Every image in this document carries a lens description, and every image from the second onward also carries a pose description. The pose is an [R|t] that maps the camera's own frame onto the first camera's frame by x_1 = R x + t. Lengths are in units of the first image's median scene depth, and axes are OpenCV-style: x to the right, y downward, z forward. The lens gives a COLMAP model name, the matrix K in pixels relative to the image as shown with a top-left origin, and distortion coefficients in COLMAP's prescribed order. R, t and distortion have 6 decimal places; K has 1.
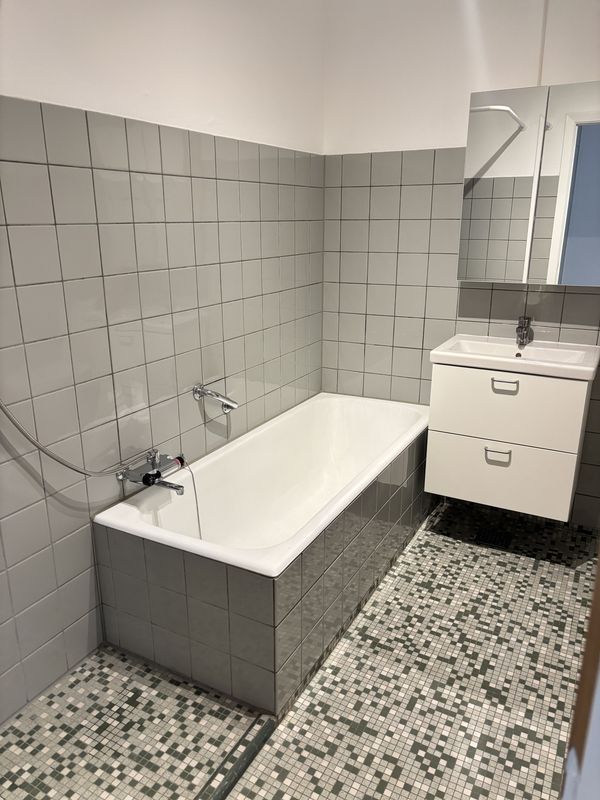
lens RADIAL K [[599.5, 0, 294.0], [0, 599.5, 407.2], [0, 0, 1]] dist [0.043361, -0.048349]
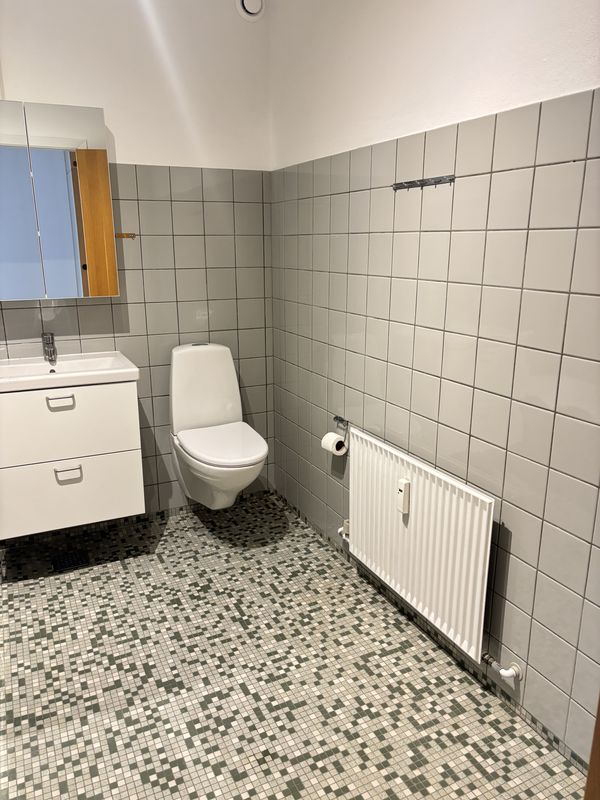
lens RADIAL K [[599.5, 0, 294.0], [0, 599.5, 407.2], [0, 0, 1]] dist [0.043361, -0.048349]
pose [[0.577620, -0.208002, 0.789360, -0.258512], [0.241373, 0.967272, 0.078256, -0.016050], [-0.779804, 0.145328, 0.608922, 0.135396]]
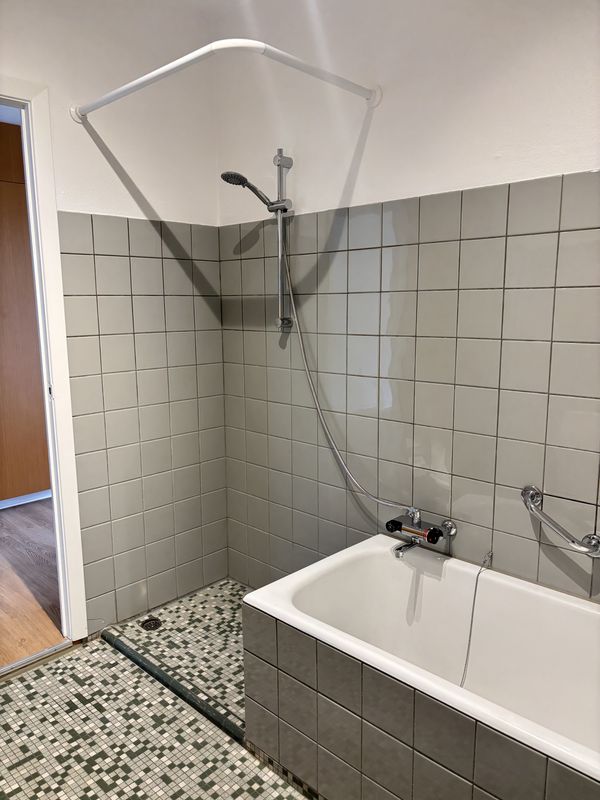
lens RADIAL K [[615.5, 0, 280.1], [0, 615.5, 406.7], [0, 0, 1]] dist [0.048948, 0.000841]
pose [[-0.284910, 0.175606, -0.942332, 0.820901], [-0.271237, 0.928128, 0.254966, -0.304424], [0.919378, 0.328238, -0.216802, 1.015630]]
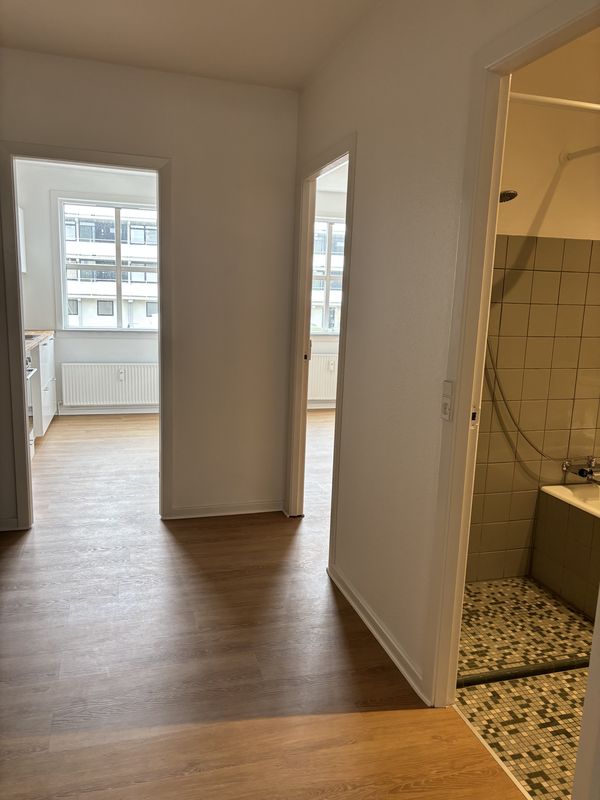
lens RADIAL K [[607.9, 0, 298.9], [0, 607.9, 402.8], [0, 0, 1]] dist [0.047044, -0.052340]
pose [[0.711867, 0.151227, -0.685839, 0.273742], [-0.247369, 0.967952, -0.043324, 0.197437], [0.657308, 0.200496, 0.726463, -0.601319]]
